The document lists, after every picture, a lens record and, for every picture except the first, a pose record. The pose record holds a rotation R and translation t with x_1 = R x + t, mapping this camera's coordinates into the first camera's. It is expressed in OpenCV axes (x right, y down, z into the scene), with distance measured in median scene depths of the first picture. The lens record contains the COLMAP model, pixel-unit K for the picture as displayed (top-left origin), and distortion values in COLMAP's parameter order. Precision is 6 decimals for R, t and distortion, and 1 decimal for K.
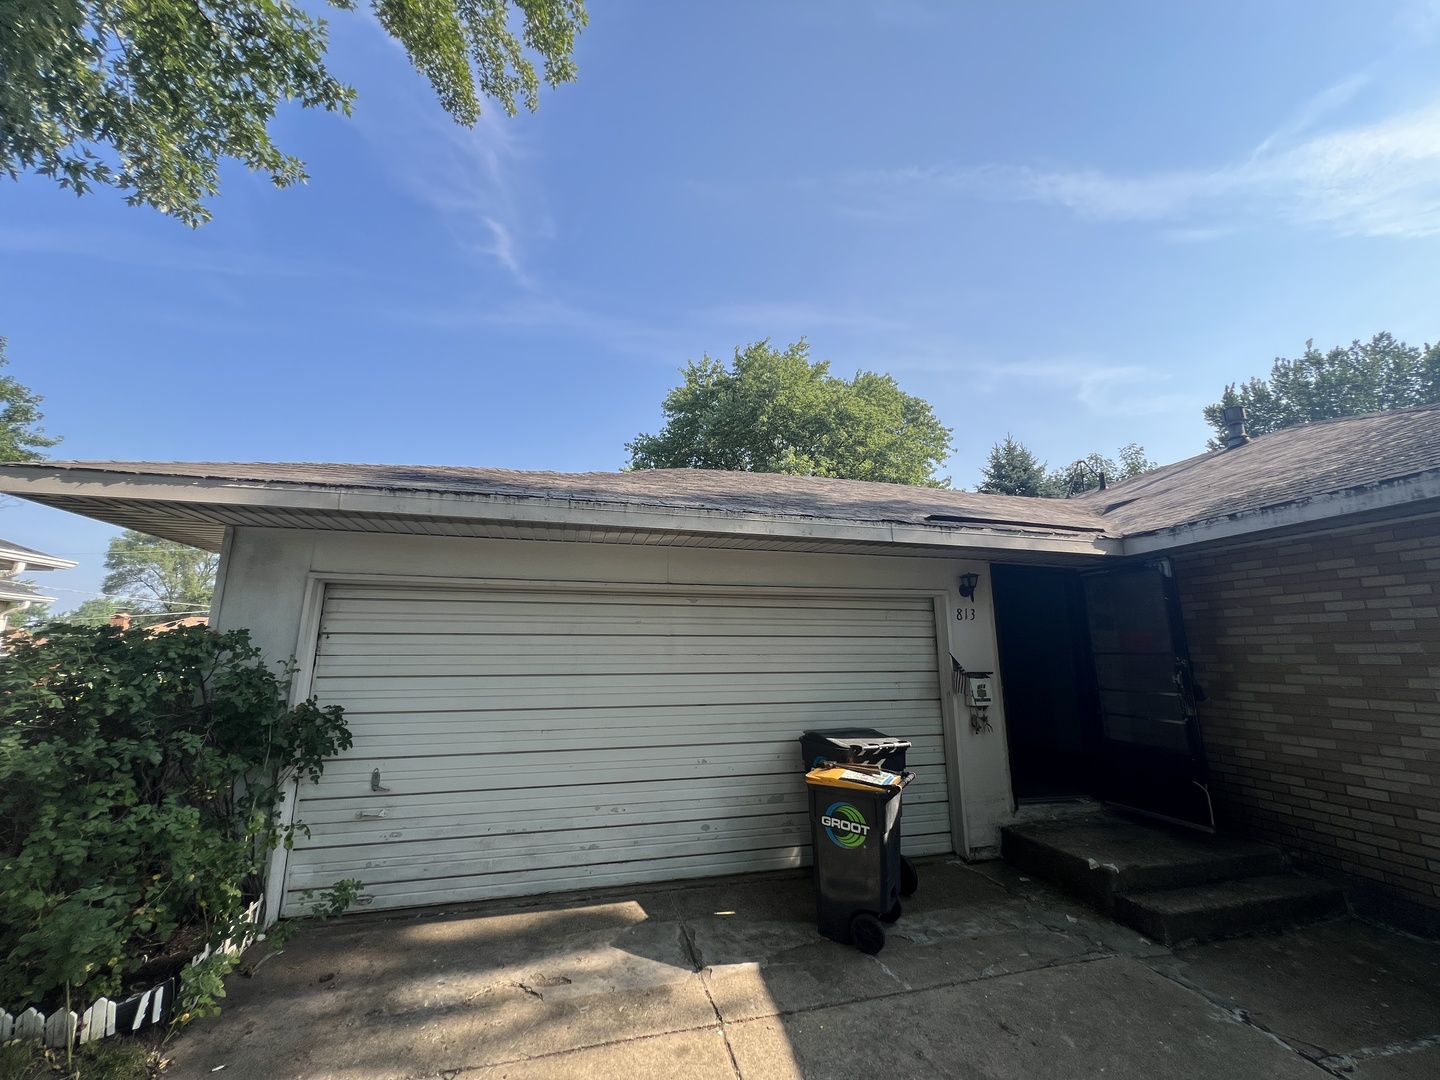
lens RADIAL K [[575.2, 0, 717.1], [0, 575.2, 535.3], [0, 0, 1]] dist [-0.001785, 0.000296]
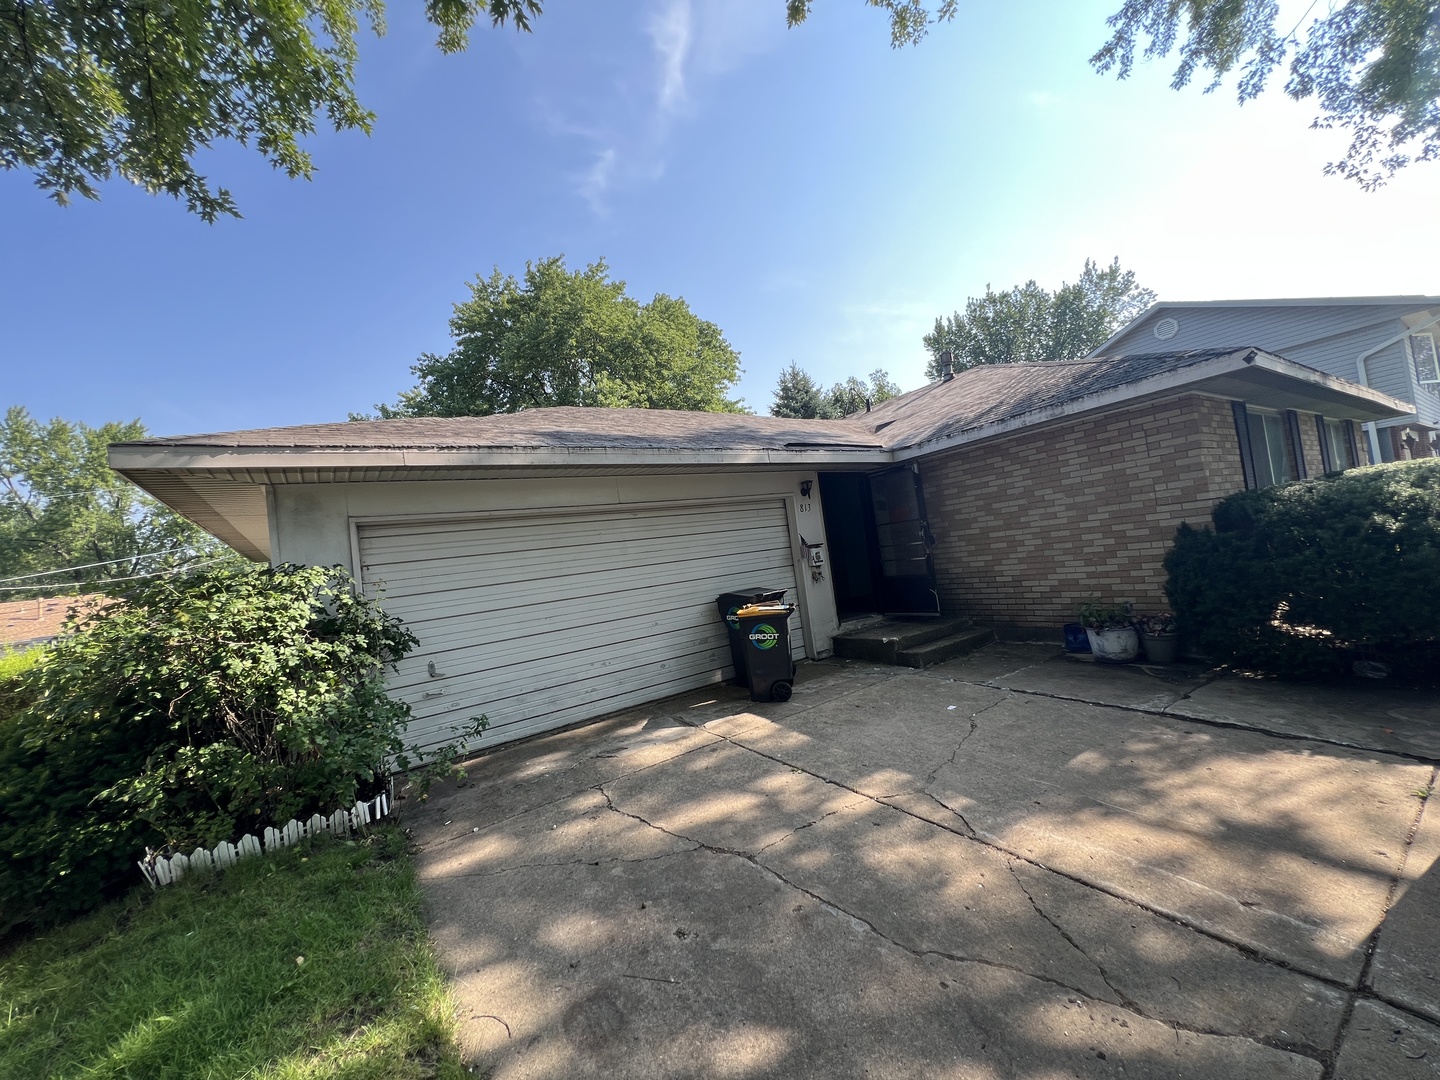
lens RADIAL K [[579.5, 0, 717.4], [0, 579.5, 535.1], [0, 0, 1]] dist [-0.004852, 0.001385]
pose [[0.931688, -0.105125, 0.347715, -0.347116], [0.055780, 0.987260, 0.149020, -0.032713], [-0.358950, -0.119445, 0.925682, -0.357253]]
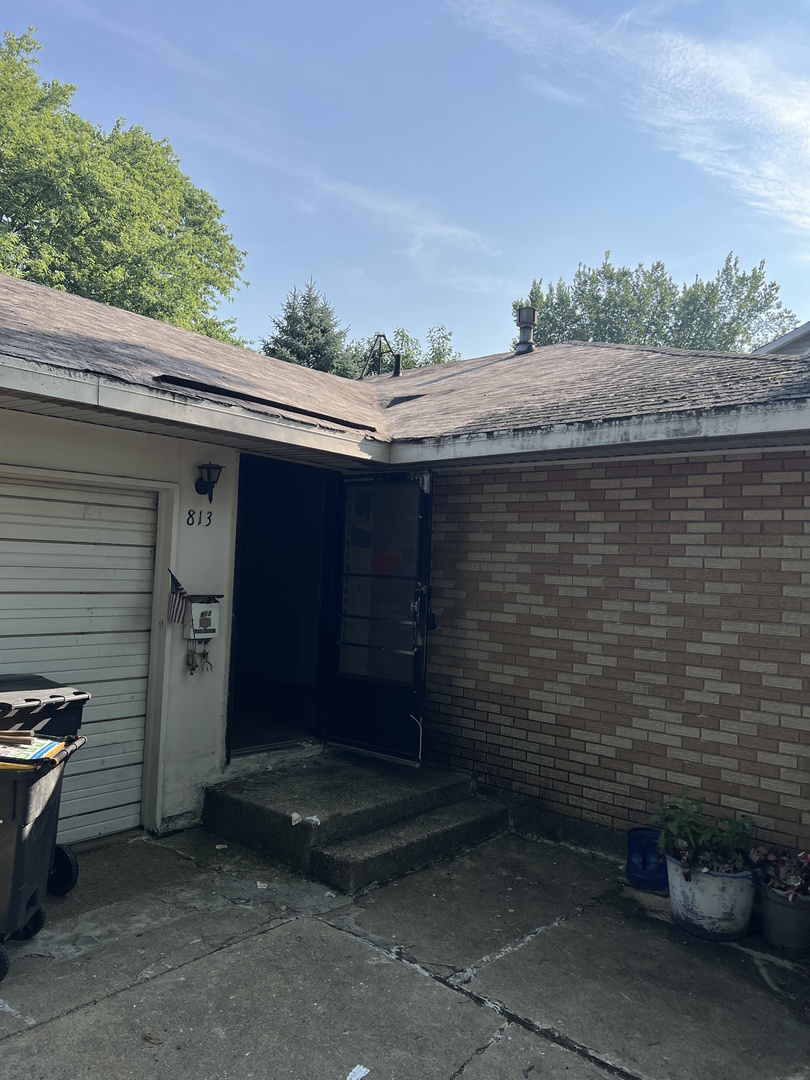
lens RADIAL K [[814.4, 0, 410.1], [0, 814.4, 530.2], [0, 0, 1]] dist [0.049100, -0.059790]
pose [[0.814900, 0.058954, 0.576595, 0.056708], [-0.157784, 0.979806, 0.122816, -0.019727], [-0.557711, -0.191061, 0.807746, 0.004650]]
